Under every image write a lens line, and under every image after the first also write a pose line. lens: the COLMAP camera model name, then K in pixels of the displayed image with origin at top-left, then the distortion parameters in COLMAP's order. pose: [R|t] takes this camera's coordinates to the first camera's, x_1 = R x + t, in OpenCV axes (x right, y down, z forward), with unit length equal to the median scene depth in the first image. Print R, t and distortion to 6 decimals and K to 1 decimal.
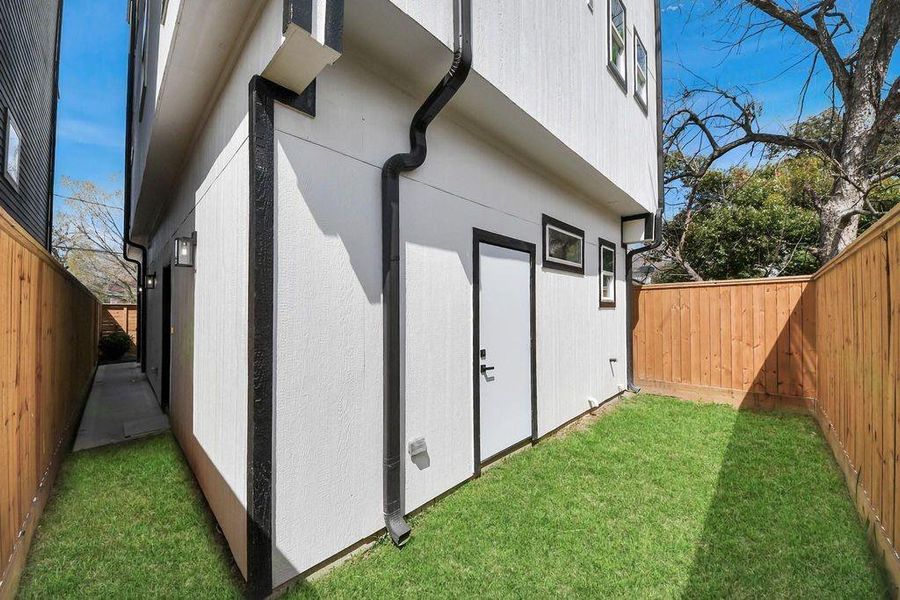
lens RADIAL K [[330.3, 0, 449.6], [0, 330.3, 305.0], [0, 0, 1]] dist [0.001277, -0.000101]
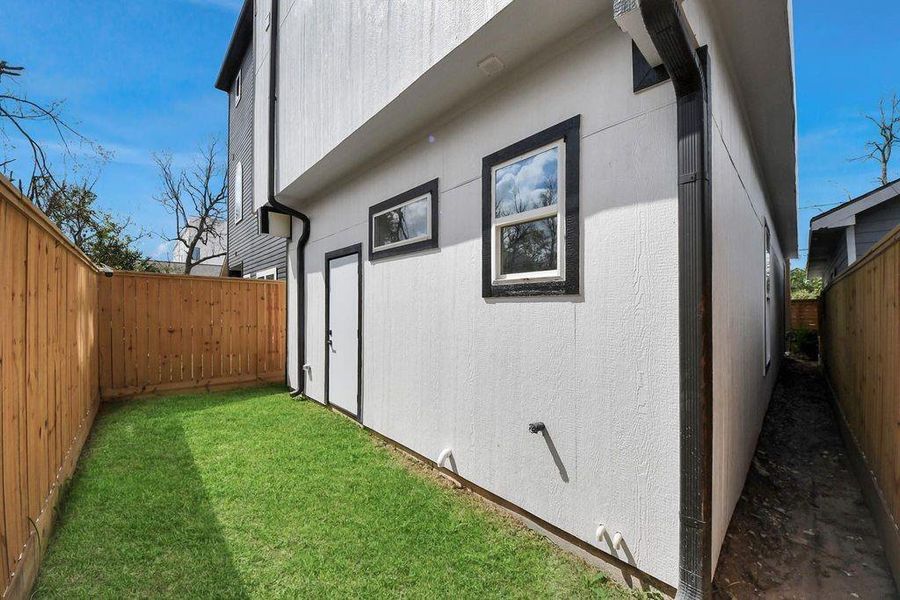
lens RADIAL K [[330.3, 0, 449.6], [0, 330.3, 305.0], [0, 0, 1]] dist [0.001277, -0.000101]
pose [[-0.045013, -0.010033, -0.998936, 1.359602], [0.012020, 0.999872, -0.010584, 0.035000], [0.998914, -0.012484, -0.044887, 1.371559]]
